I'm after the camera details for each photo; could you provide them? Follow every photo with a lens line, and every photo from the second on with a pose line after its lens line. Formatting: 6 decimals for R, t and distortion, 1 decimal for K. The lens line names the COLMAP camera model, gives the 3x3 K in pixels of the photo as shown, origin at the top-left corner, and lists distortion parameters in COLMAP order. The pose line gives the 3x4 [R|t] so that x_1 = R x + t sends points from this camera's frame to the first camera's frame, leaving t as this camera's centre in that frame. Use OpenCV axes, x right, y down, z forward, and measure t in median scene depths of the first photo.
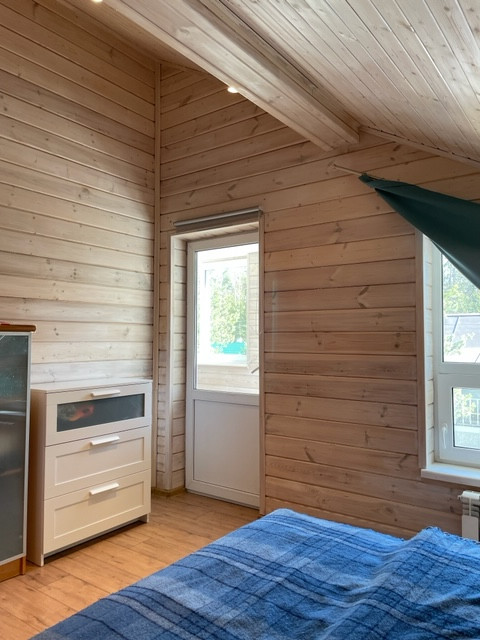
lens RADIAL K [[481.9, 0, 244.2], [0, 481.9, 322.5], [0, 0, 1]] dist [0.072927, -0.093369]
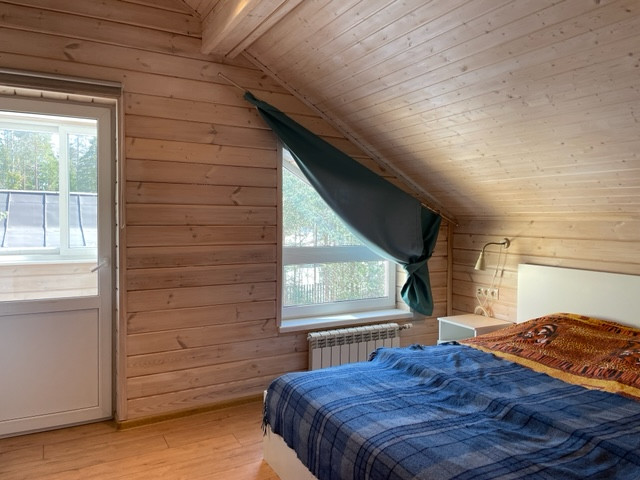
lens RADIAL K [[481.9, 0, 326.4], [0, 481.9, 236.3], [0, 0, 1]] dist [0.072927, -0.093369]
pose [[0.414549, -0.033338, 0.909416, -0.720800], [-0.036775, 0.997899, 0.053345, -0.024848], [-0.909284, -0.055558, 0.412452, 0.311778]]
